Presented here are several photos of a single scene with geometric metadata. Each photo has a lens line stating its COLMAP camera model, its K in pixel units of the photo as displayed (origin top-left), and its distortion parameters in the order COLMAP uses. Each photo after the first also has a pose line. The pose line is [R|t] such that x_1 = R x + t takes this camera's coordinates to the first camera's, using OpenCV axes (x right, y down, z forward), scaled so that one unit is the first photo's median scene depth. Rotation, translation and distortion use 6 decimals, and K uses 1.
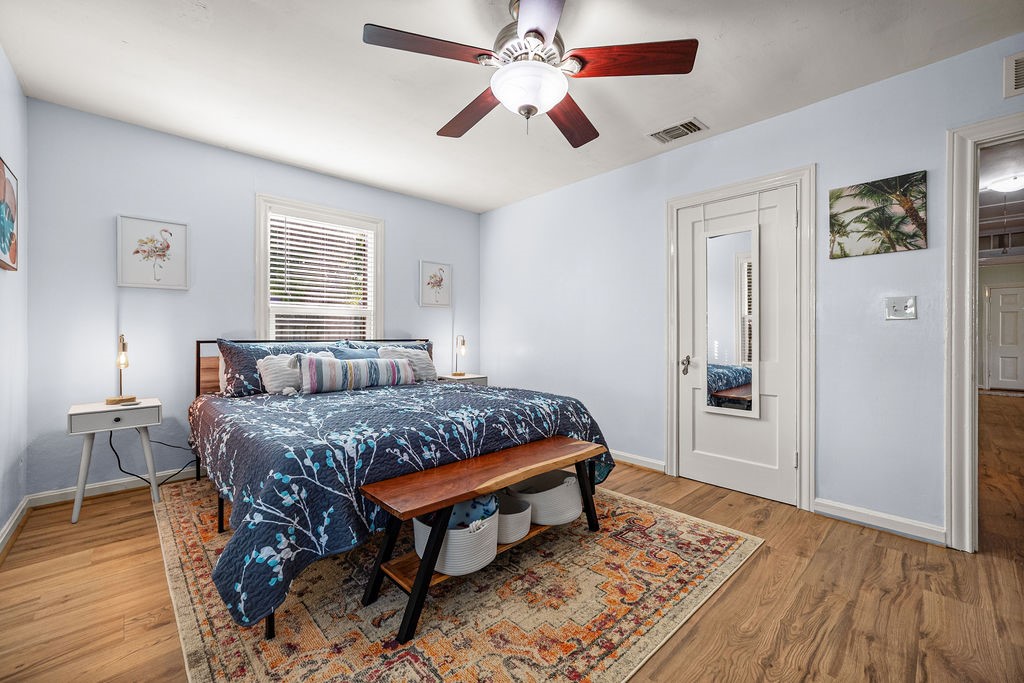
lens RADIAL K [[418.7, 0, 506.4], [0, 418.7, 334.1], [0, 0, 1]] dist [-0.023924, 0.011858]
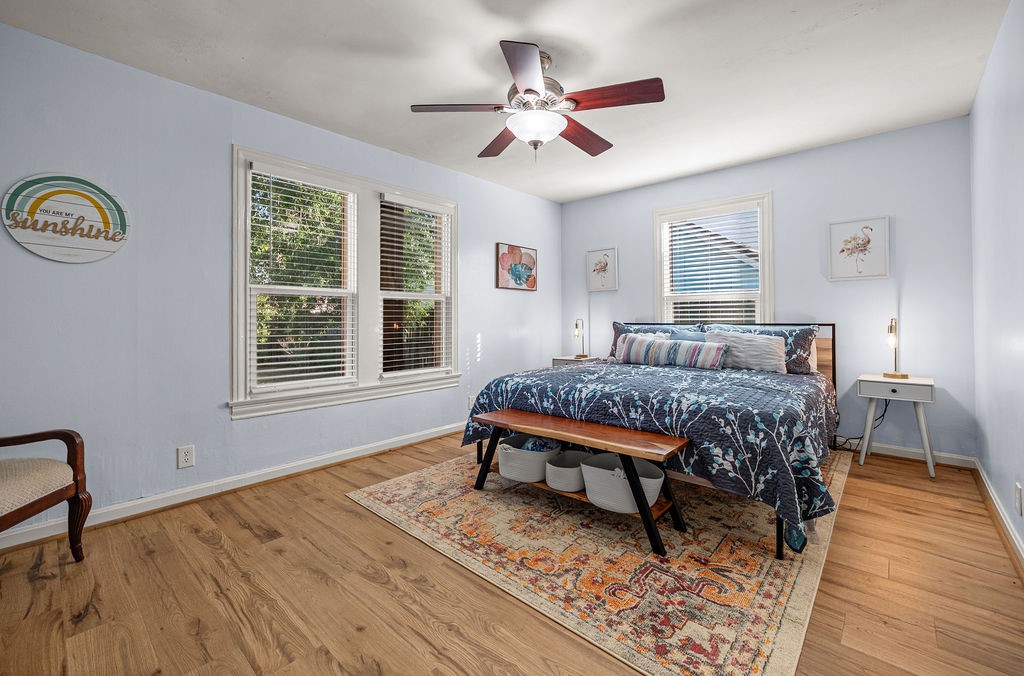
lens RADIAL K [[429.4, 0, 508.2], [0, 429.4, 313.0], [0, 0, 1]] dist [-0.000096, 0.000065]
pose [[0.079213, -0.015959, -0.996730, 1.133279], [0.008498, 0.999846, -0.015333, -0.000216], [0.996822, -0.007255, 0.079336, 0.682471]]
